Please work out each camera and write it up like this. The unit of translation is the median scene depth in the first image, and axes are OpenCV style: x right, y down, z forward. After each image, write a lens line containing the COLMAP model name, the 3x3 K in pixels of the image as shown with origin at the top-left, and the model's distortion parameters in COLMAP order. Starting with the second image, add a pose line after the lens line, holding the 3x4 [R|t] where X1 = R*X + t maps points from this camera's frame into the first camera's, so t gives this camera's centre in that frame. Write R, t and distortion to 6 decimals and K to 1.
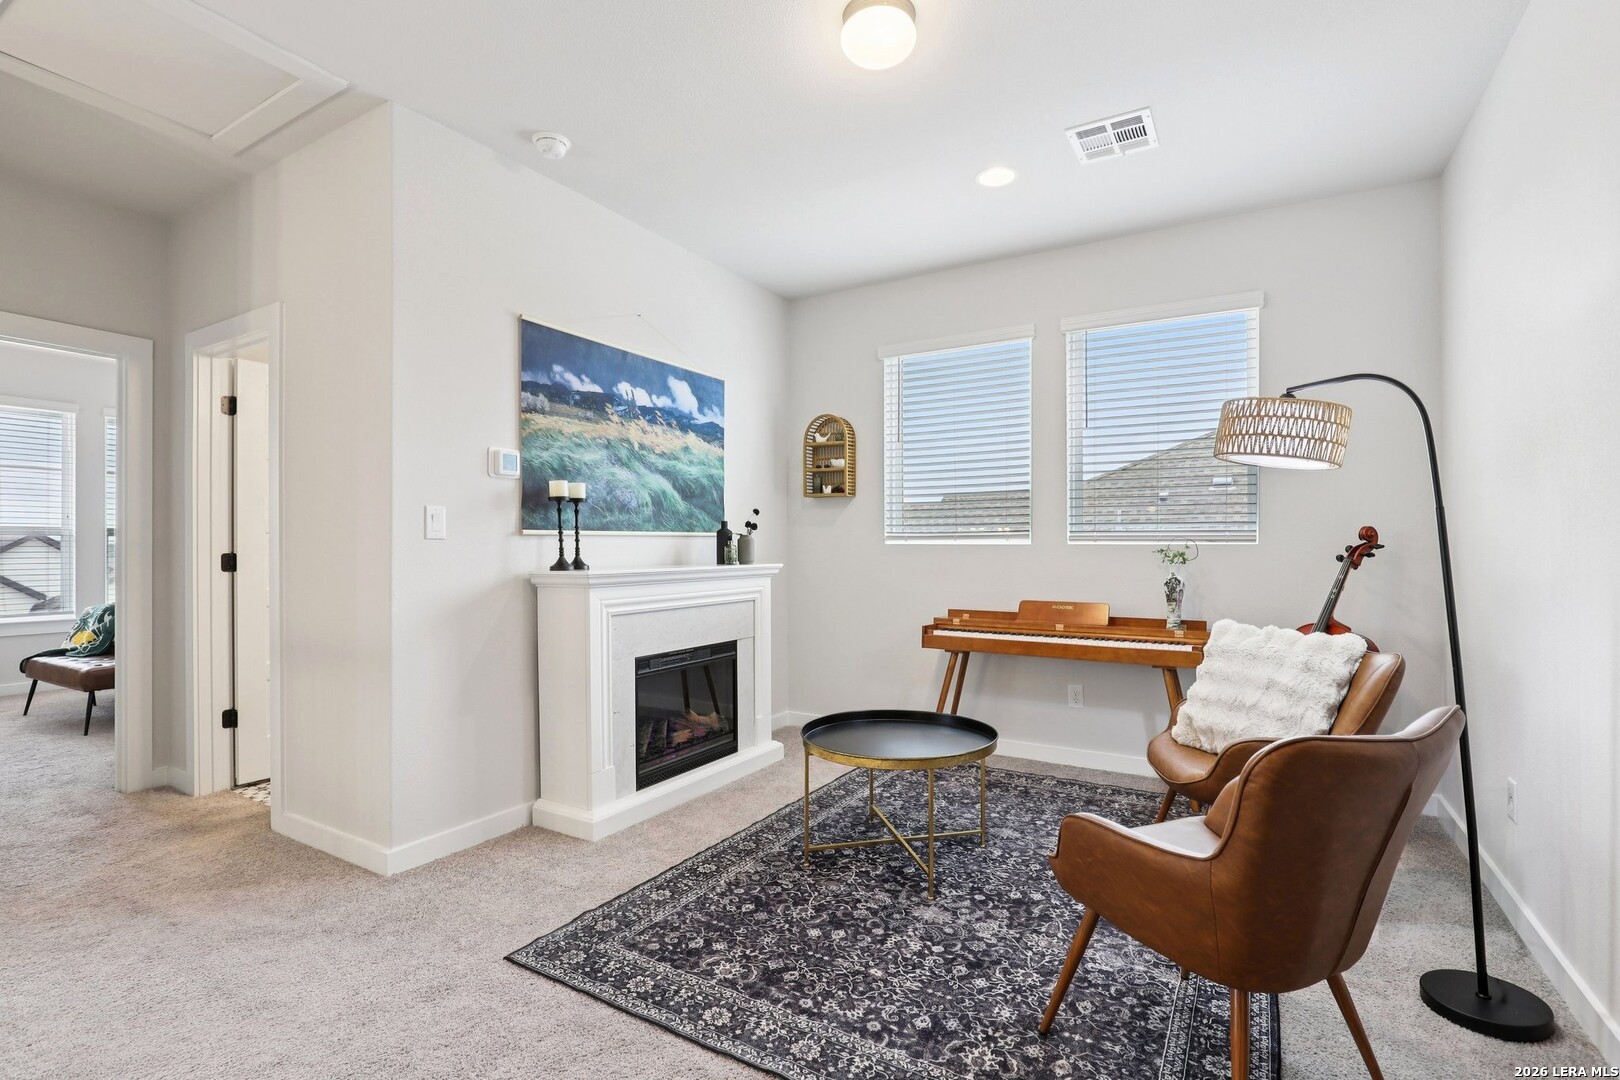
lens RADIAL K [[742.1, 0, 816.9], [0, 742.1, 544.2], [0, 0, 1]] dist [-0.028854, 0.007216]
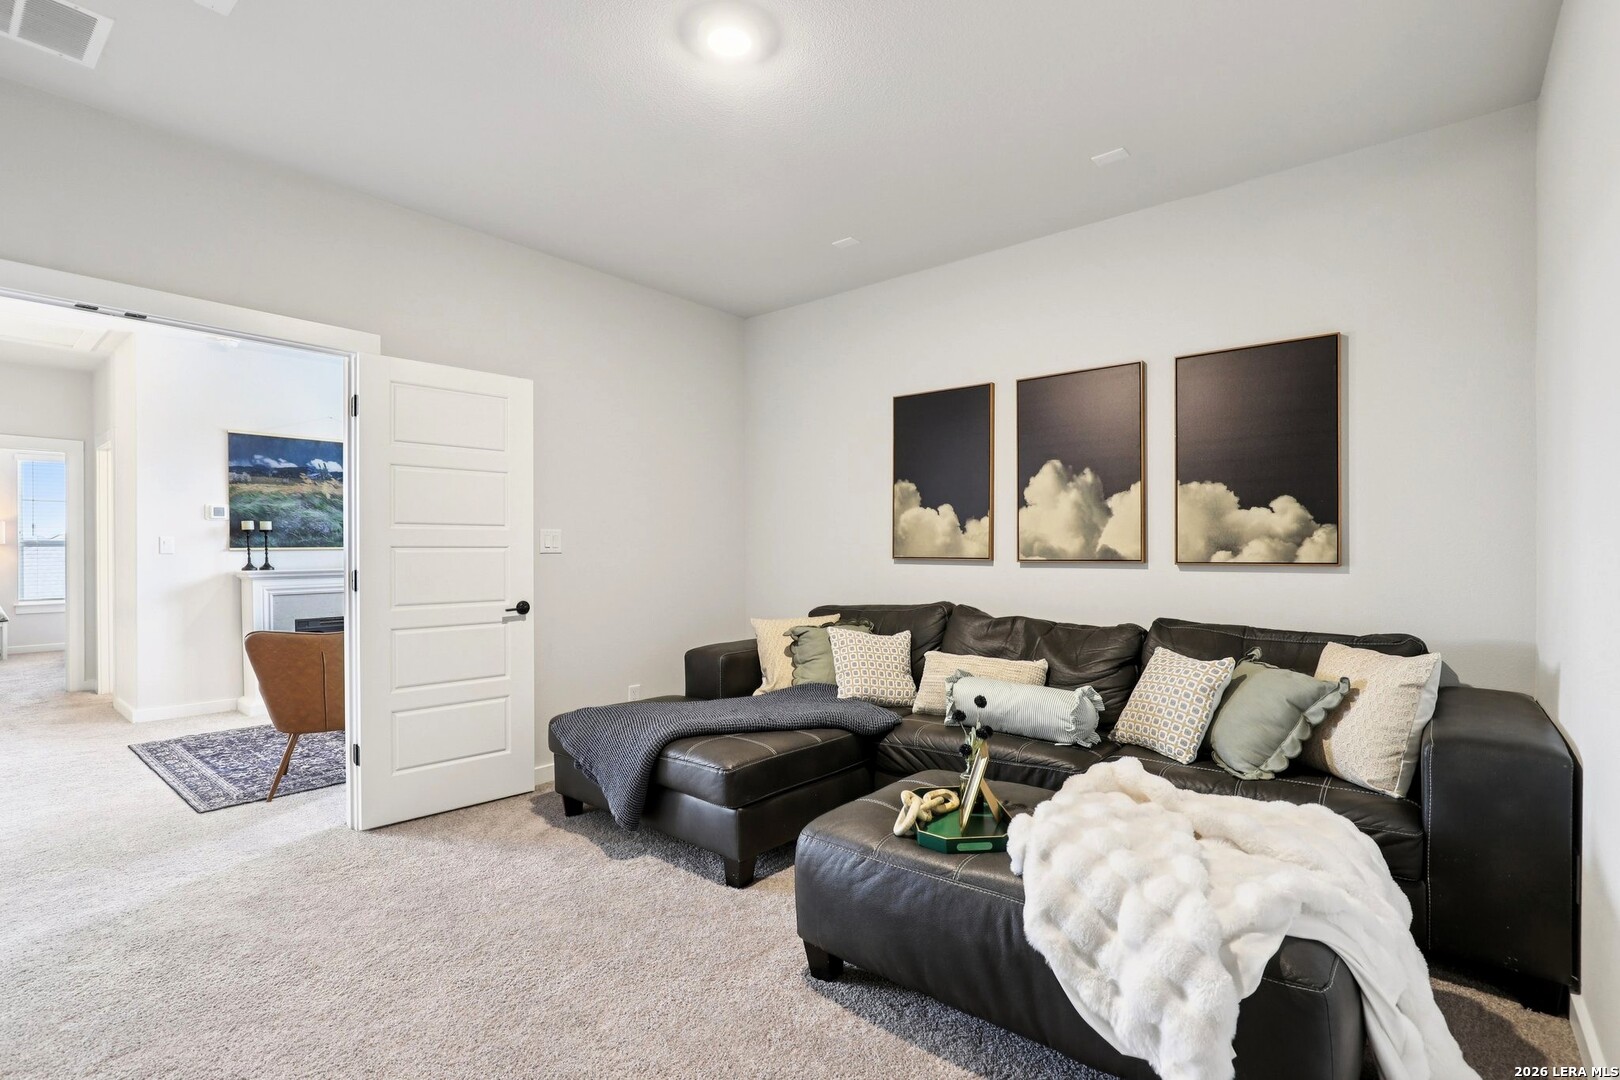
lens RADIAL K [[742.1, 0, 816.9], [0, 742.1, 544.2], [0, 0, 1]] dist [-0.028854, 0.007216]
pose [[0.988836, -0.003869, -0.148956, 1.236145], [0.003855, 0.999992, -0.000384, -0.021127], [0.148957, -0.000195, 0.988844, -0.540796]]
